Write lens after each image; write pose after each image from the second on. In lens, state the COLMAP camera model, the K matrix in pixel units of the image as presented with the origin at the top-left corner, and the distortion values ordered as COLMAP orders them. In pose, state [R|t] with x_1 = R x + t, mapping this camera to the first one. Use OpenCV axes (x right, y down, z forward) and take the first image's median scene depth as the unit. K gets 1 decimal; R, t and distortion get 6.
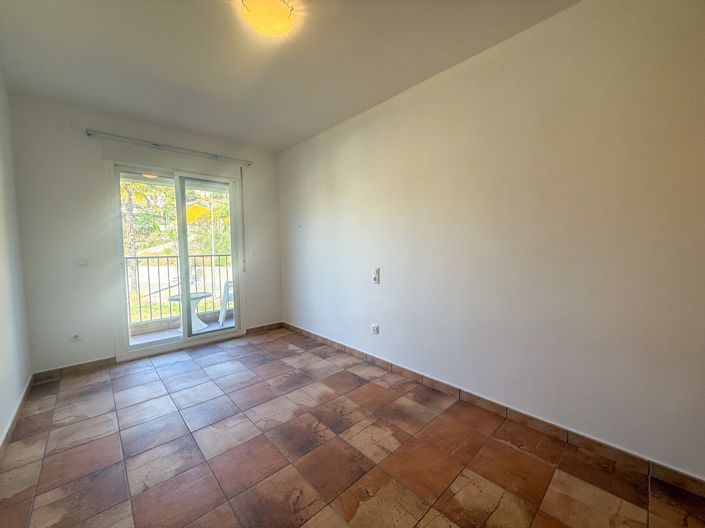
lens RADIAL K [[279.9, 0, 351.9], [0, 279.9, 263.1], [0, 0, 1]] dist [0.000890, 0.000383]
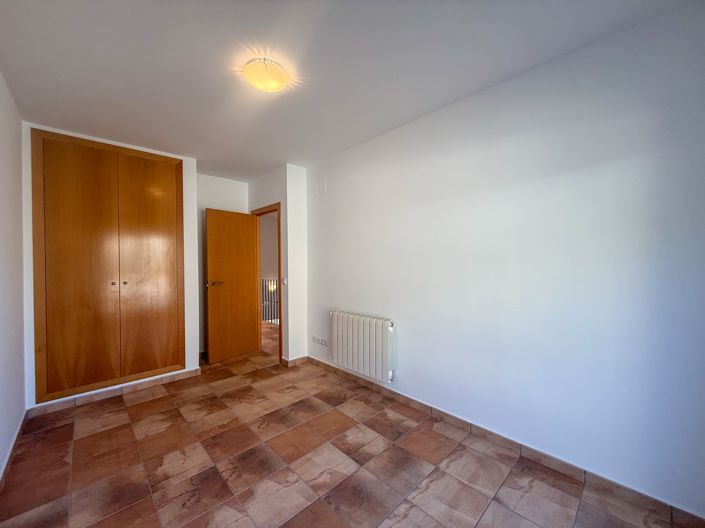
lens RADIAL K [[279.9, 0, 353.0], [0, 279.9, 263.4], [0, 0, 1]] dist [0.000890, 0.000383]
pose [[-0.999668, 0.020640, -0.015412, -0.565870], [0.019536, 0.997449, 0.068654, -0.186138], [0.016790, 0.068330, -0.997522, 2.019655]]
